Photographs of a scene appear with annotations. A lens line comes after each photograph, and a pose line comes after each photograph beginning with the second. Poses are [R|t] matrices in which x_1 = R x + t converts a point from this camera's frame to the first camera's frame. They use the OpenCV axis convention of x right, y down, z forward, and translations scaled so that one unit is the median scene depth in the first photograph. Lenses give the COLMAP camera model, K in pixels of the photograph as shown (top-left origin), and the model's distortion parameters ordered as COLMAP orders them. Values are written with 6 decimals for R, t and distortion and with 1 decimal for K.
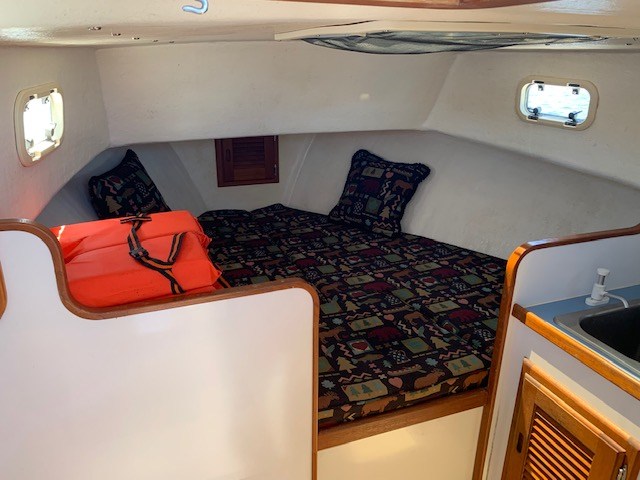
lens RADIAL K [[497.8, 0, 320.9], [0, 497.8, 238.6], [0, 0, 1]] dist [0.008337, -0.001889]
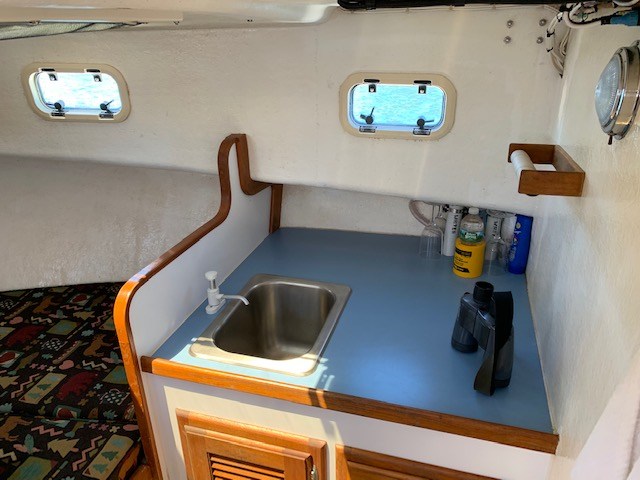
lens RADIAL K [[497.8, 0, 318.3], [0, 497.8, 241.8], [0, 0, 1]] dist [0.008337, -0.001889]
pose [[0.621209, -0.345923, 0.703162, 0.049887], [0.306068, 0.933129, 0.188660, -0.076577], [-0.721402, 0.098018, 0.685544, 0.169588]]
